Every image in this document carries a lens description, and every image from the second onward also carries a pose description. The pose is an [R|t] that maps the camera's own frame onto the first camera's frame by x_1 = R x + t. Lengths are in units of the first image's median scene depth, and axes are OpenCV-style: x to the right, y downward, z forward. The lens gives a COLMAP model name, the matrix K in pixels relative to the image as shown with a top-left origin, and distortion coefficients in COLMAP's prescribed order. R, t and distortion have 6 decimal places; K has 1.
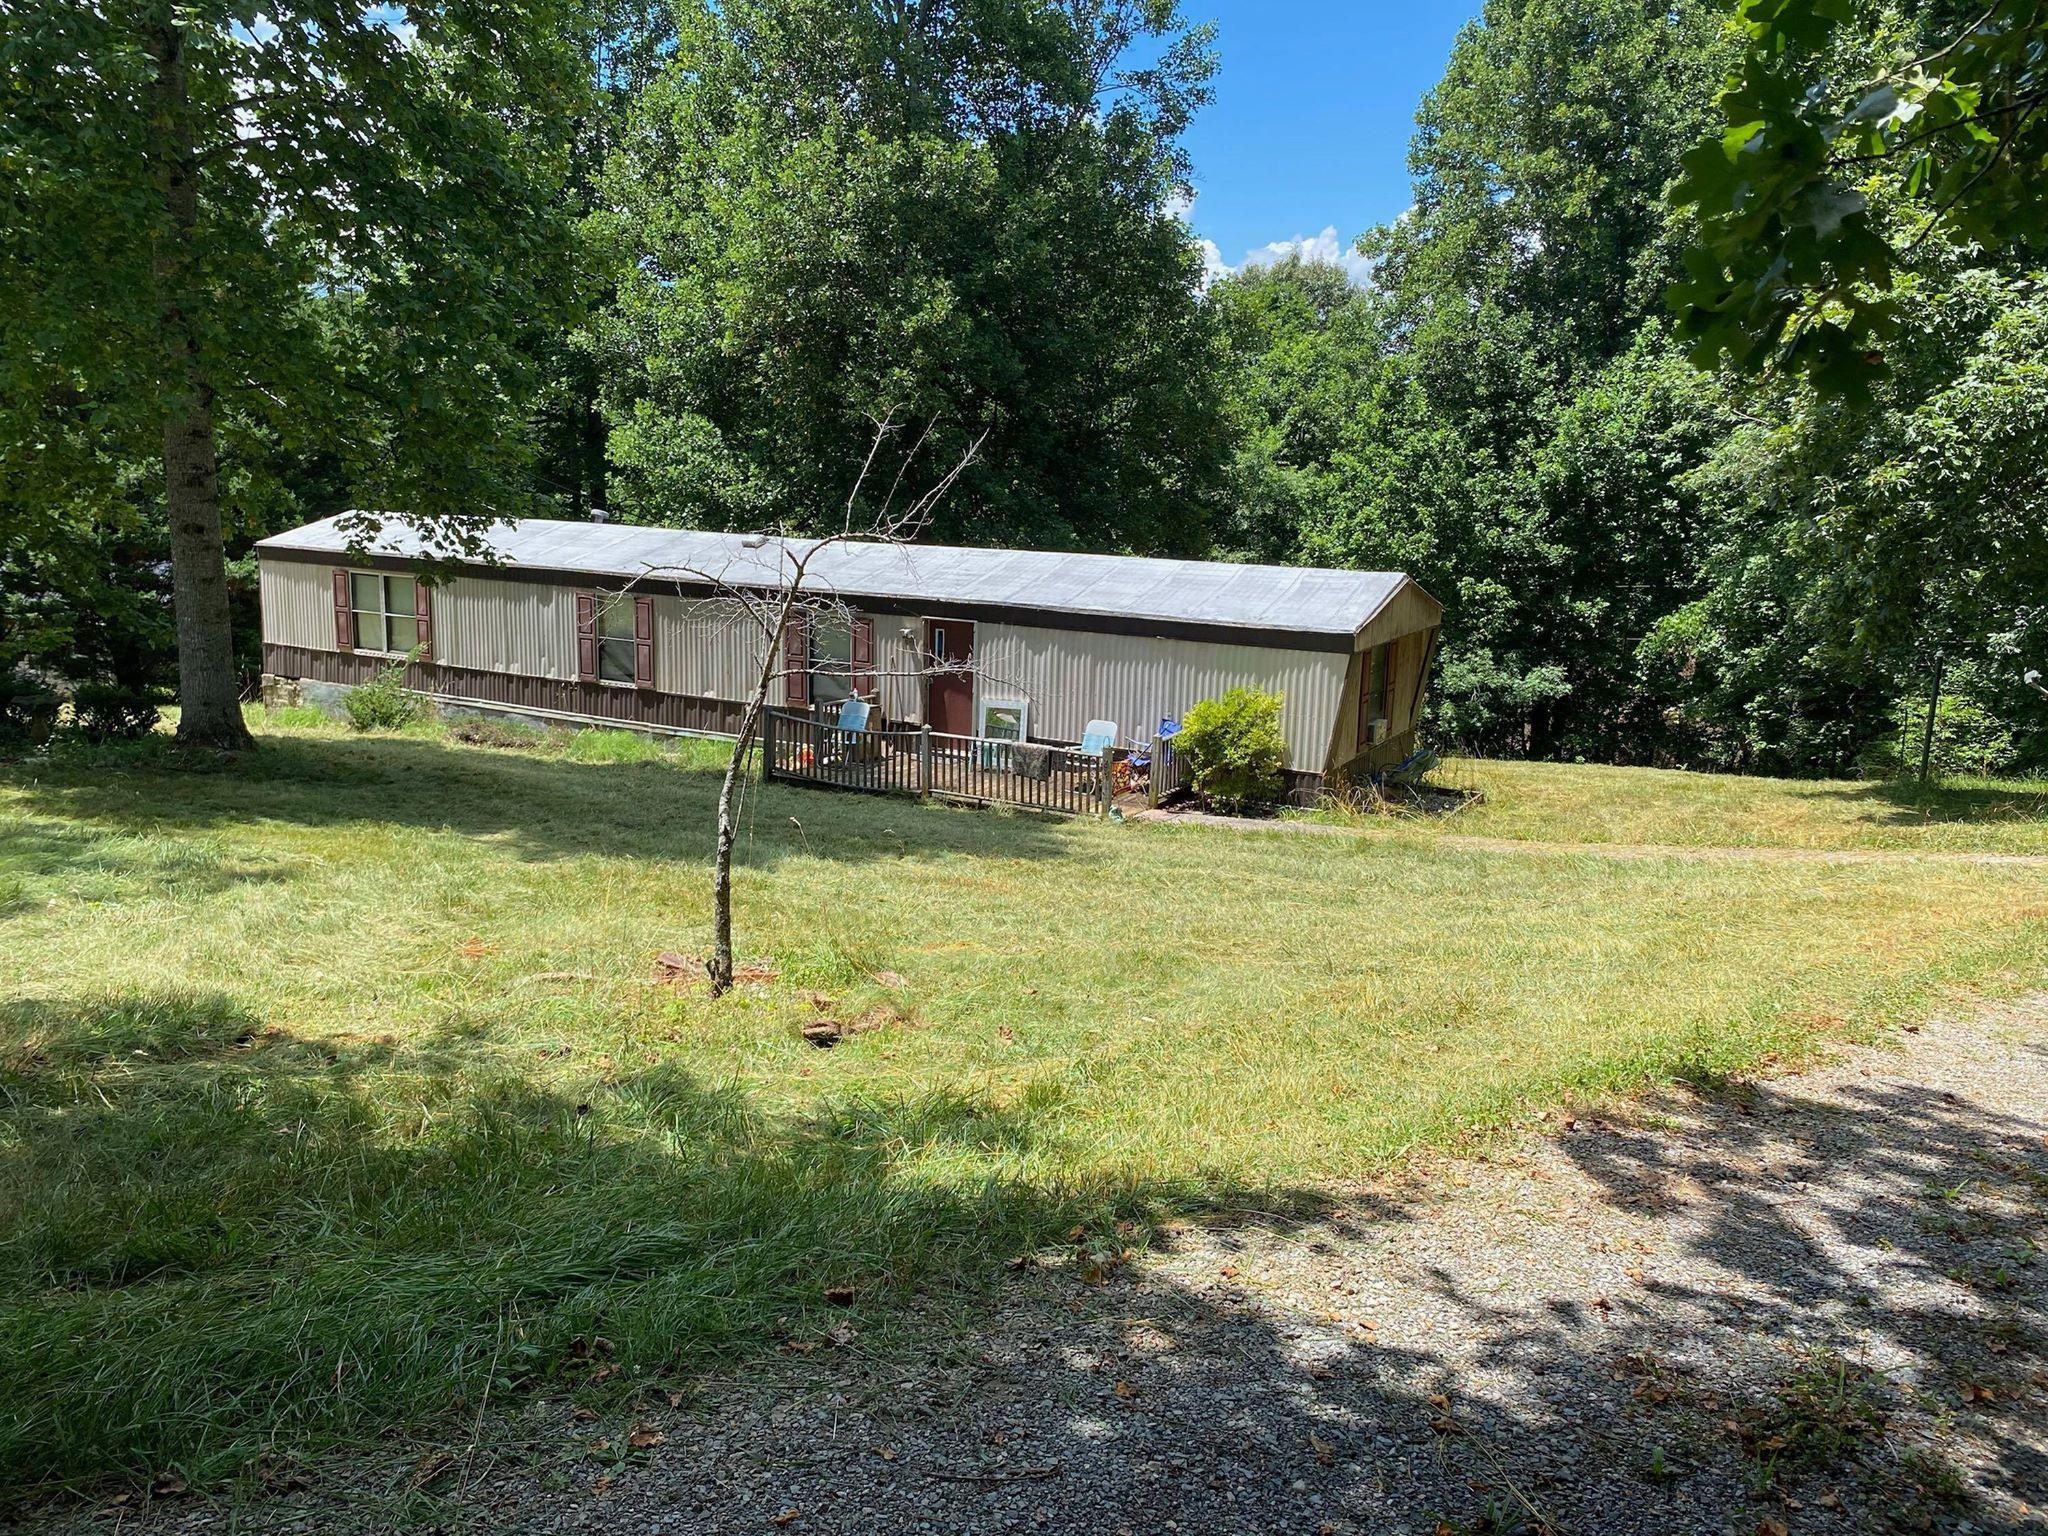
lens RADIAL K [[1590.8, 0, 1016.4], [0, 1590.8, 722.4], [0, 0, 1]] dist [0.070674, -0.122117]
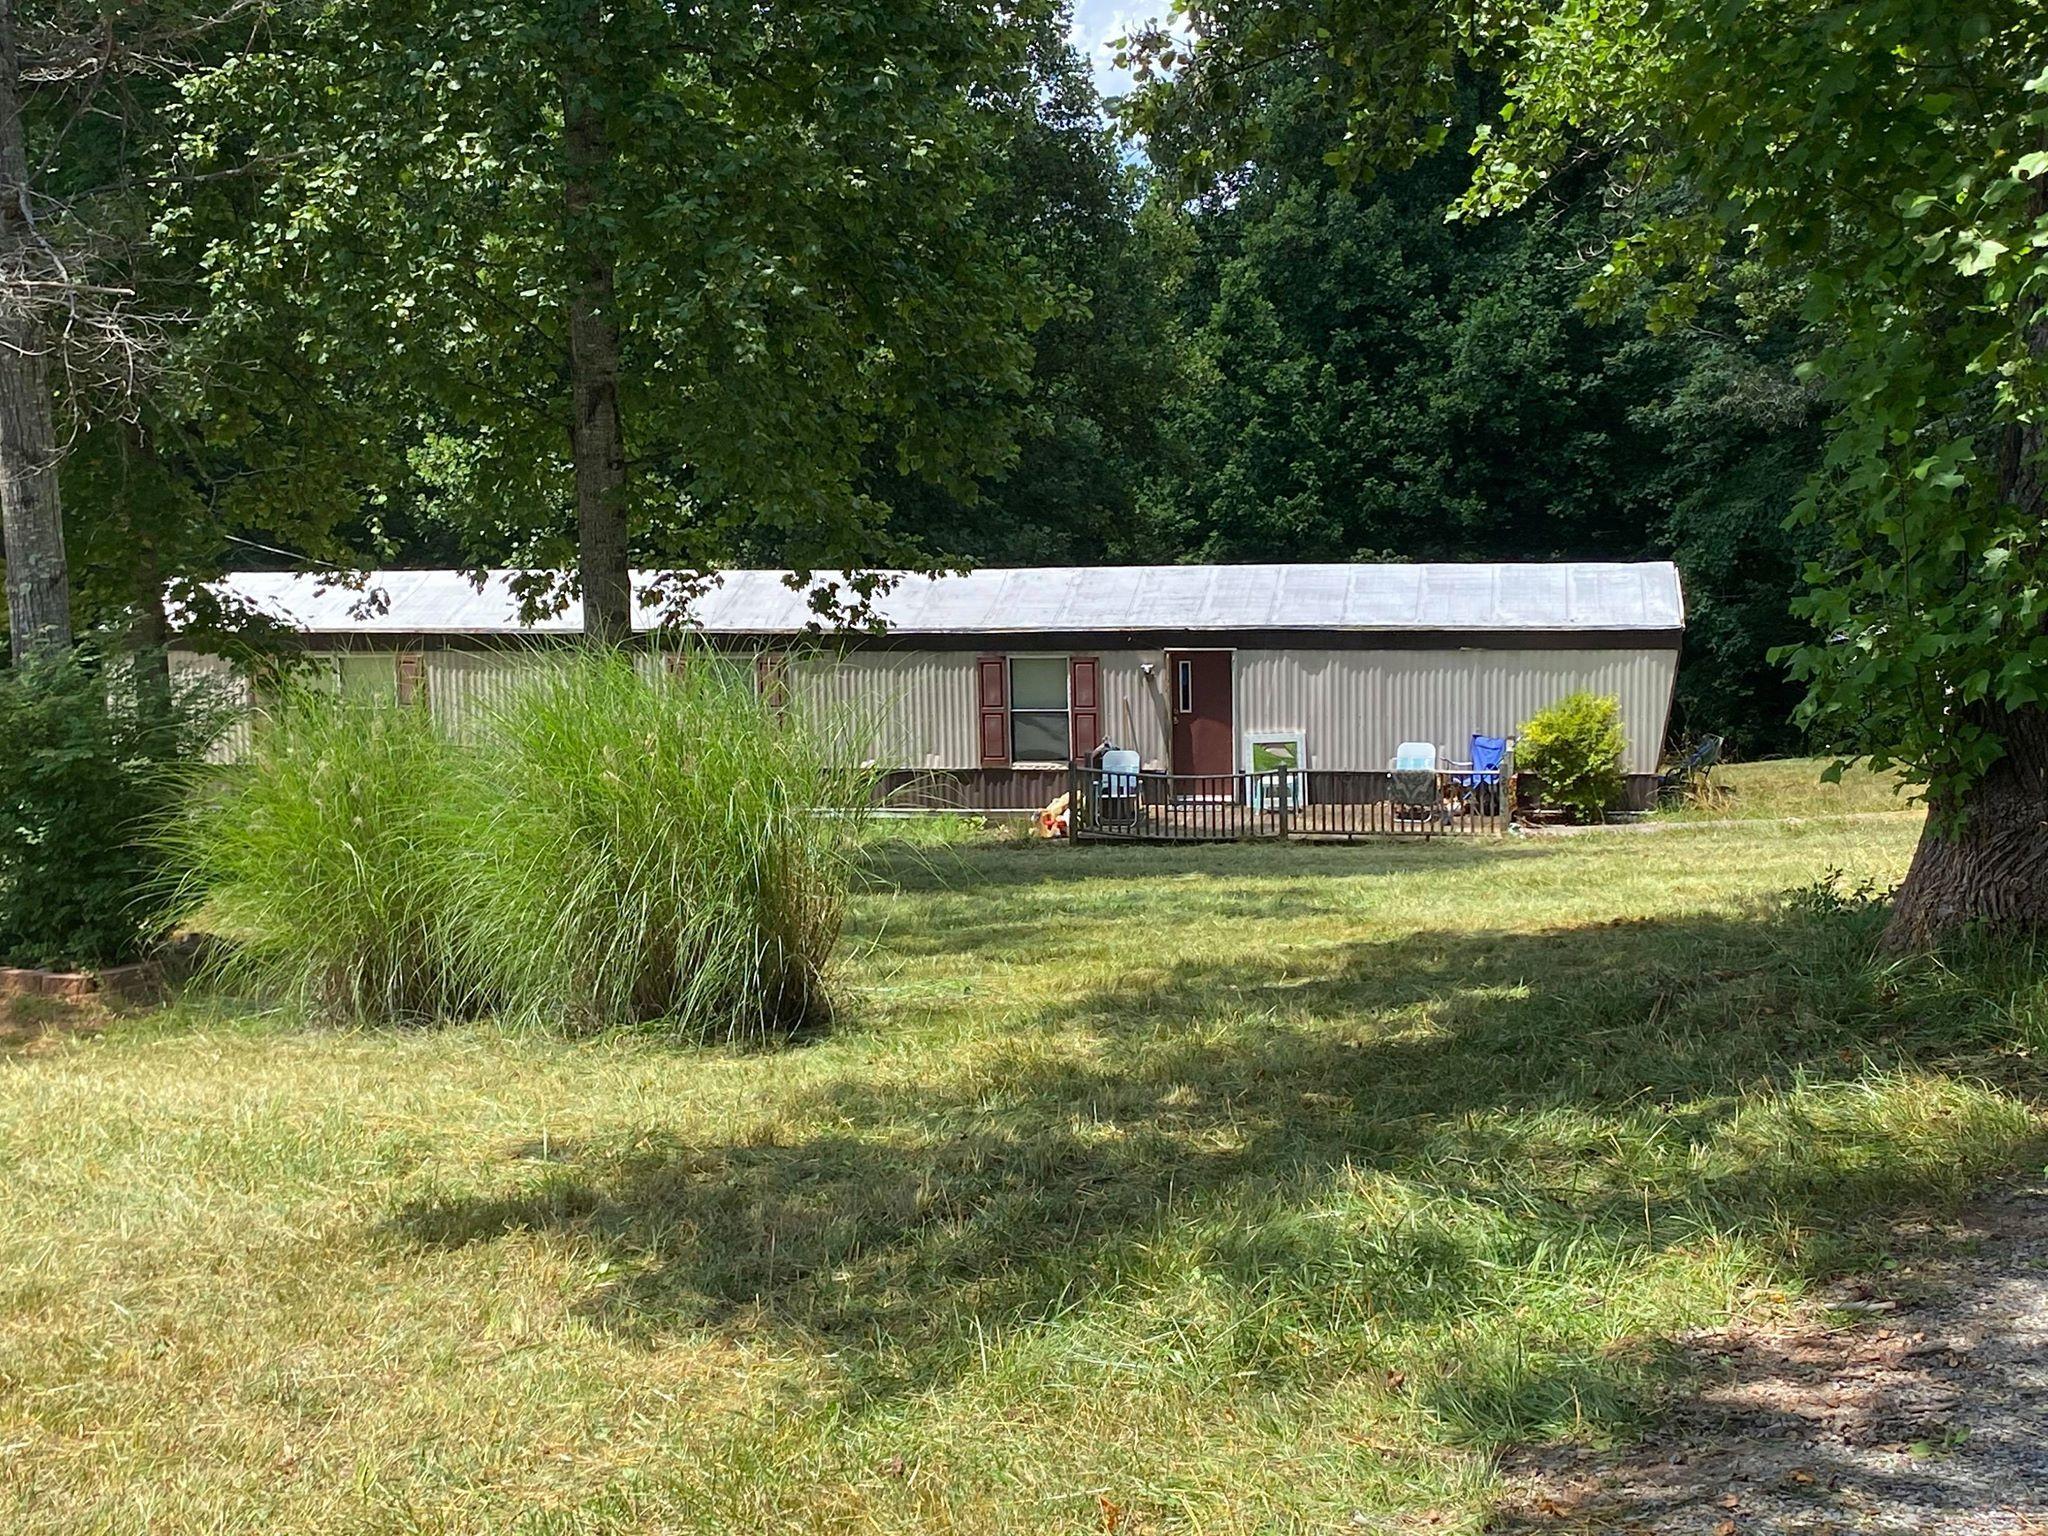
lens RADIAL K [[2716.8, 0, 1005.0], [0, 2716.8, 730.2], [0, 0, 1]] dist [0.213317, -0.658489]
pose [[0.949043, -0.092156, 0.301373, -0.612953], [0.100019, 0.994928, -0.010730, -0.014377], [-0.298855, 0.040326, 0.953446, -0.426864]]
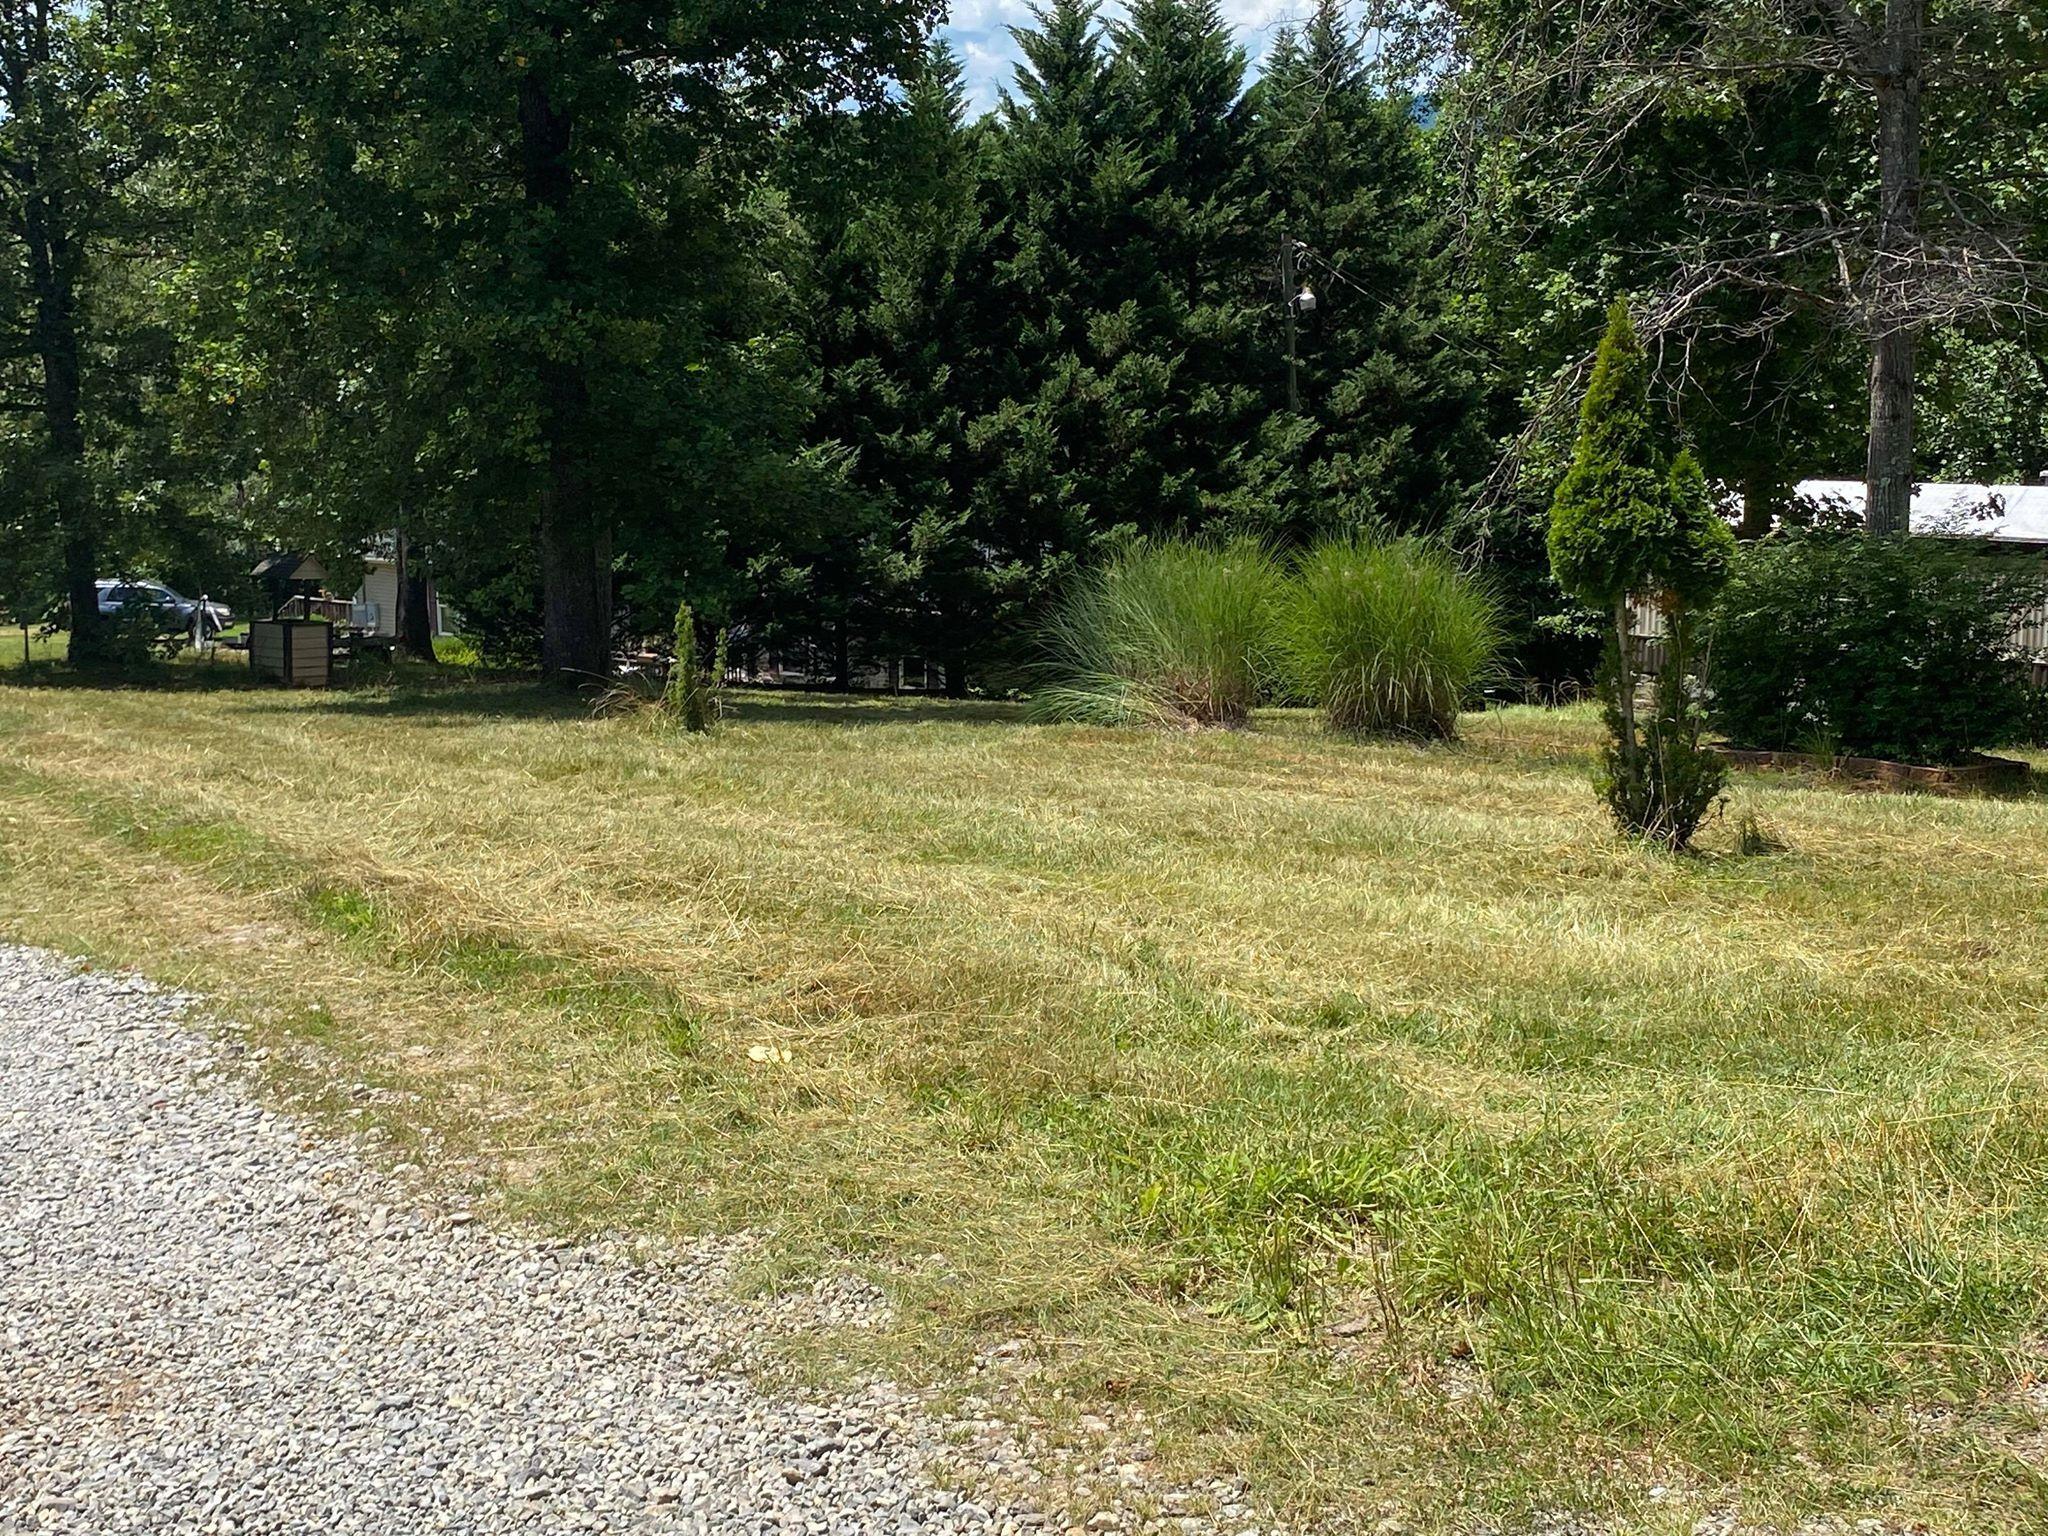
lens RADIAL K [[2716.8, 0, 1005.0], [0, 2716.8, 730.2], [0, 0, 1]] dist [0.213317, -0.658489]
pose [[0.995871, -0.020494, -0.088440, -0.891418], [0.020200, 0.999787, -0.004220, 0.002307], [0.088507, 0.002416, 0.996073, -0.685261]]
